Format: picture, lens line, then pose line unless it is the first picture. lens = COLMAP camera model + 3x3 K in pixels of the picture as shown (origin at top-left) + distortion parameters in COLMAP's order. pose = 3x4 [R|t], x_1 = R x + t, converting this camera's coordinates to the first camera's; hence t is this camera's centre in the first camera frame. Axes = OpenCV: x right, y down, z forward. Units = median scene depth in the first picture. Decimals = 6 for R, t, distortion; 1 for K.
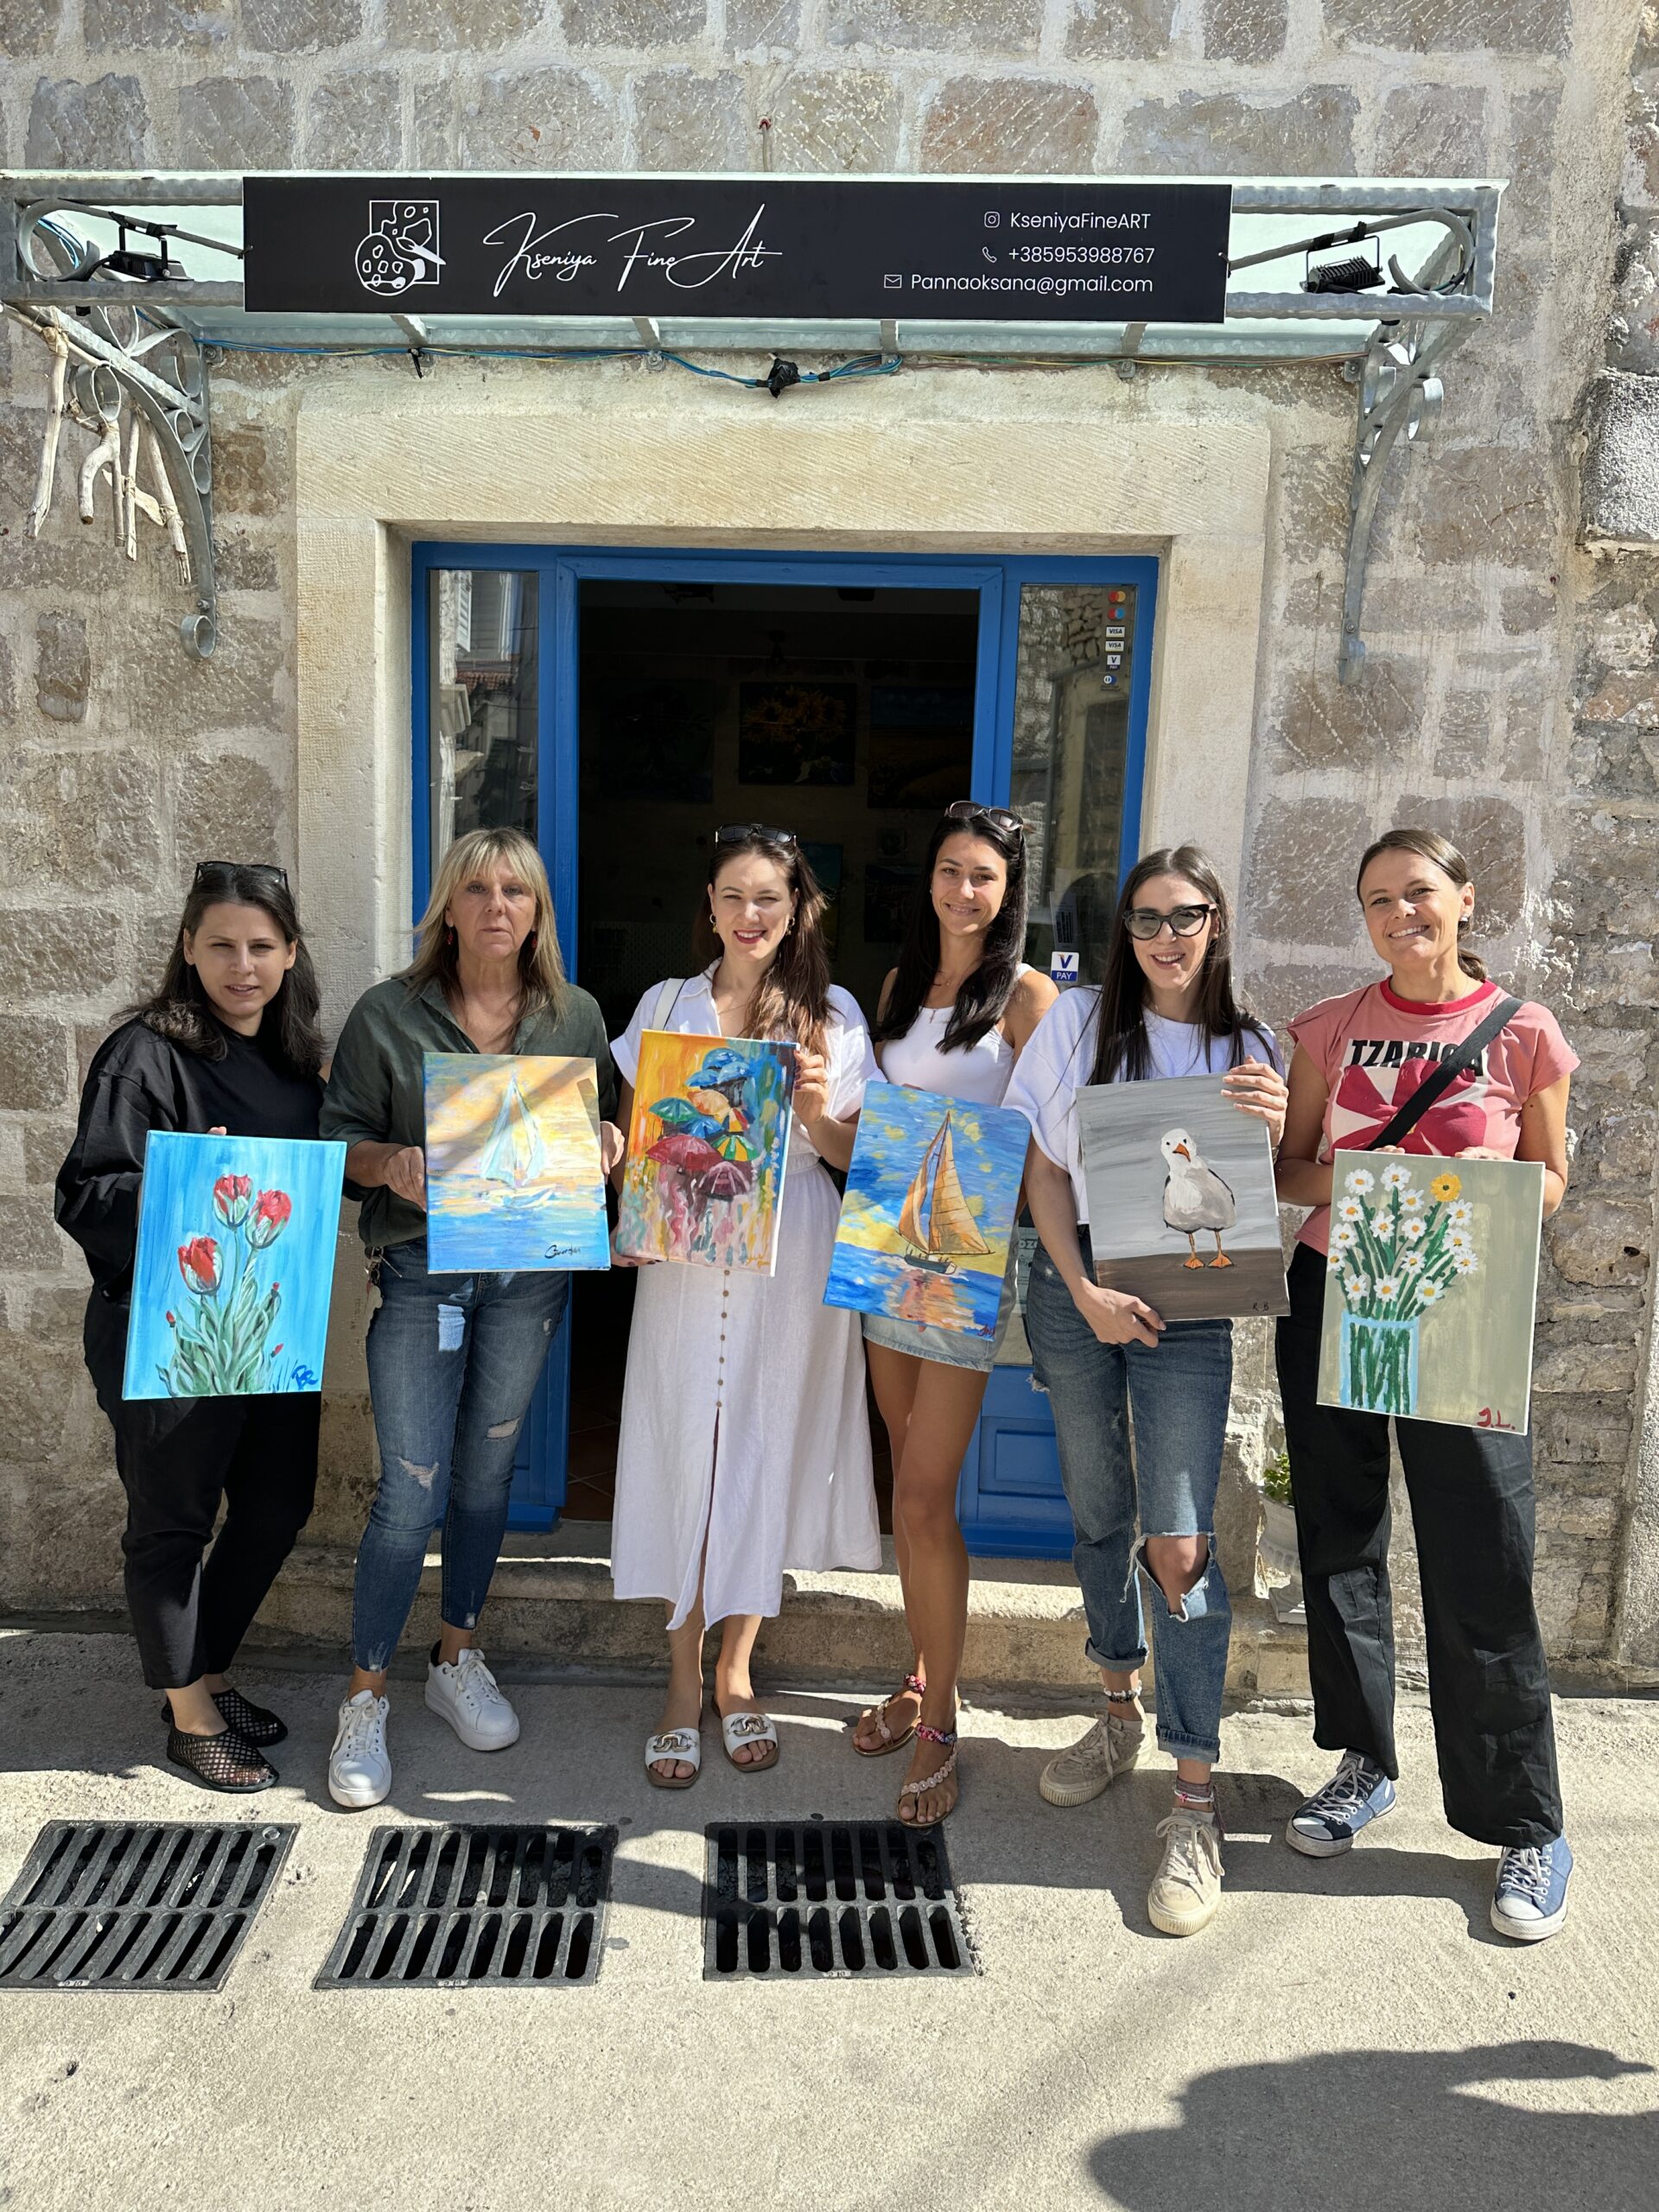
lens RADIAL K [[1555.1, 0, 829.5], [0, 1555.1, 1106.0], [0, 0, 1]] dist [0.001319, -0.001000]
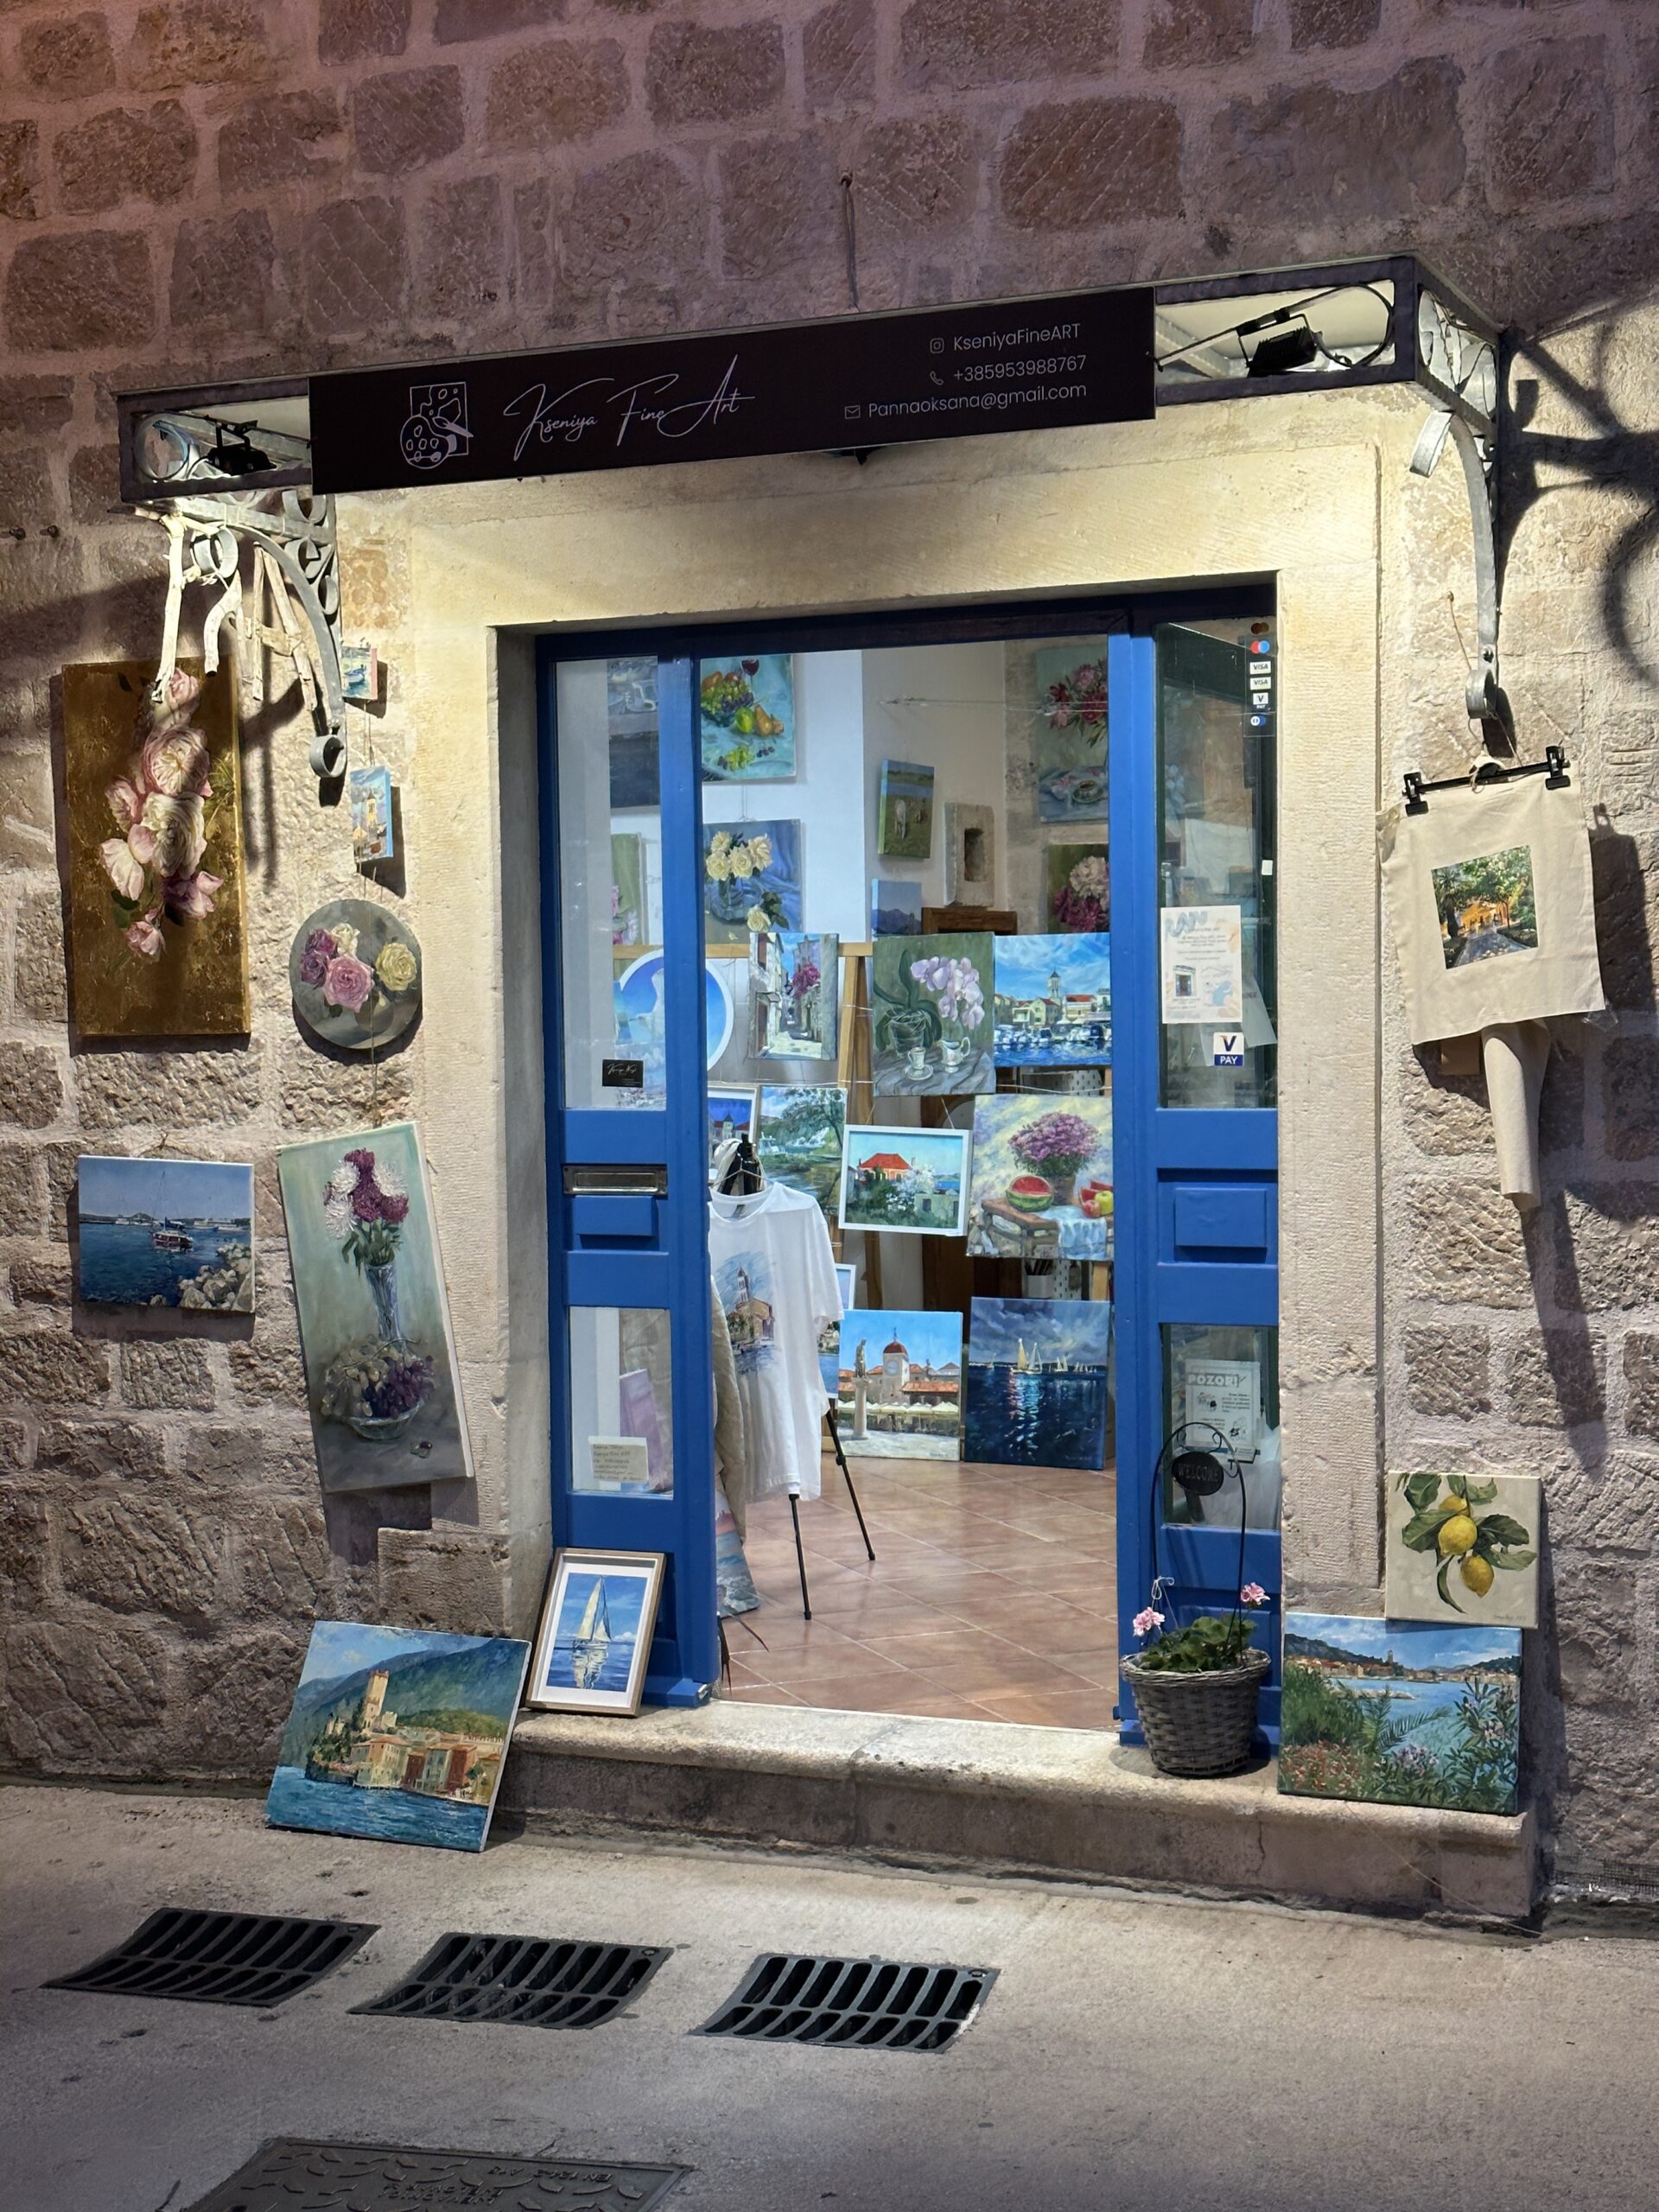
lens RADIAL K [[3101.9, 0, 827.9], [0, 3101.9, 1161.1], [0, 0, 1]] dist [0.181784, -0.352745]
pose [[0.939779, -0.029315, -0.340522, 0.592259], [0.007530, 0.997849, -0.065121, 0.091690], [0.341699, 0.058635, 0.937979, -0.779510]]
